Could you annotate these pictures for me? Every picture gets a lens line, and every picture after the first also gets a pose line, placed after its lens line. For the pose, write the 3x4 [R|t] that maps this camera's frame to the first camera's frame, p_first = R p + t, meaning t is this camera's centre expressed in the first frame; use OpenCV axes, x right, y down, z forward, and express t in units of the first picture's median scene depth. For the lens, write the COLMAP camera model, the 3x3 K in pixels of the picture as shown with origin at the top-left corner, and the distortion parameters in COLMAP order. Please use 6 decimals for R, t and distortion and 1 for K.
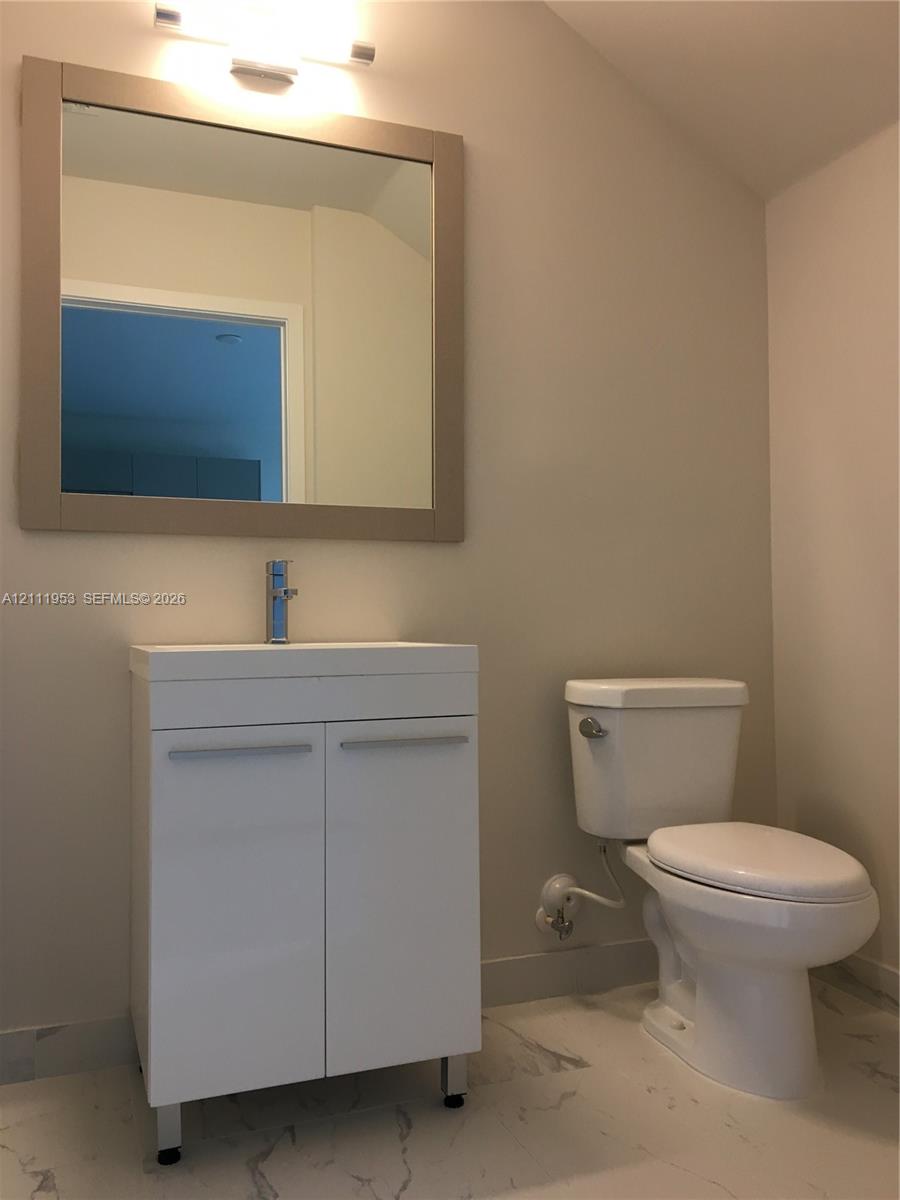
lens RADIAL K [[993.5, 0, 450.0], [0, 993.5, 600.0], [0, 0, 1]] dist [0.006407, 0.004248]
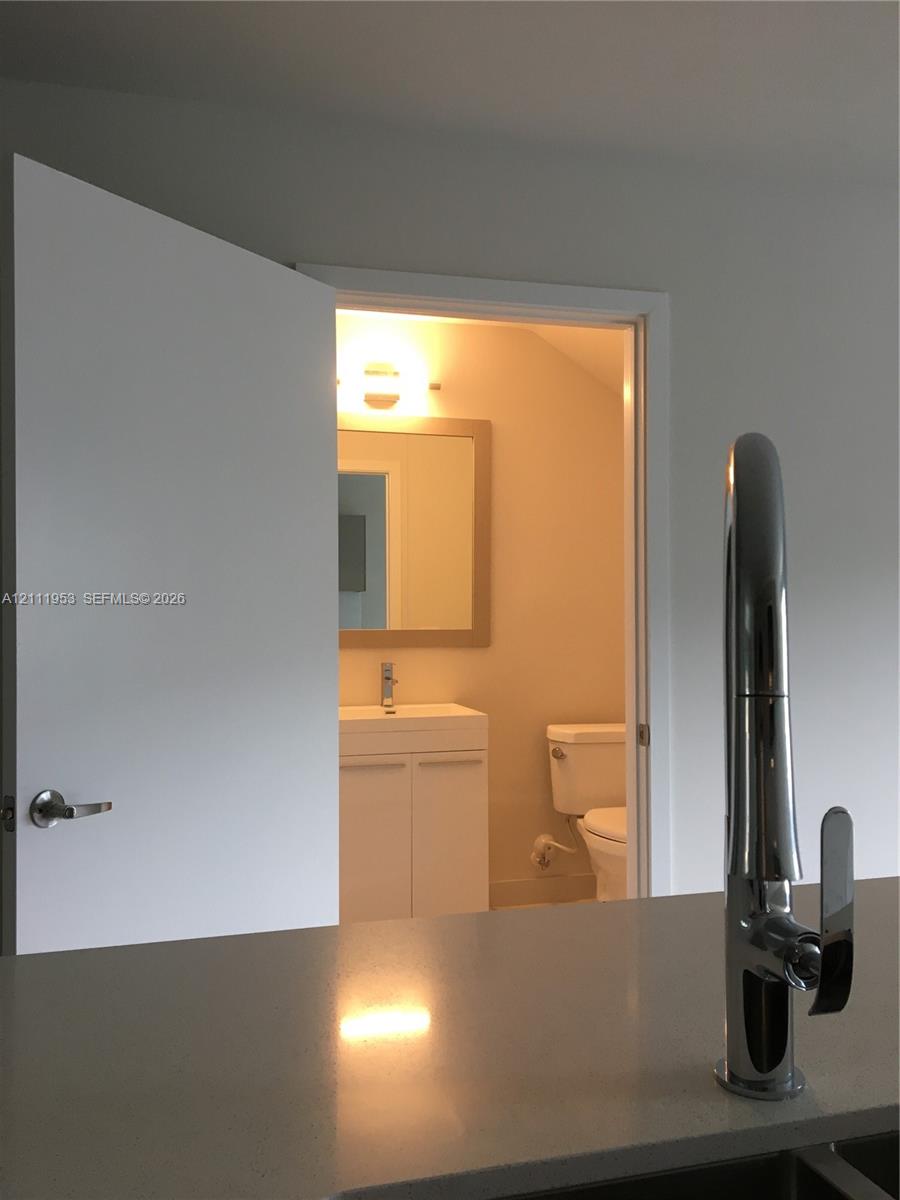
lens RADIAL K [[1006.8, 0, 450.0], [0, 1006.8, 600.0], [0, 0, 1]] dist [0.006557, 0.001007]
pose [[0.995684, 0.008104, -0.092451, 0.113358], [-0.006092, 0.999739, 0.022021, -0.189564], [0.092605, -0.021363, 0.995474, -0.839230]]
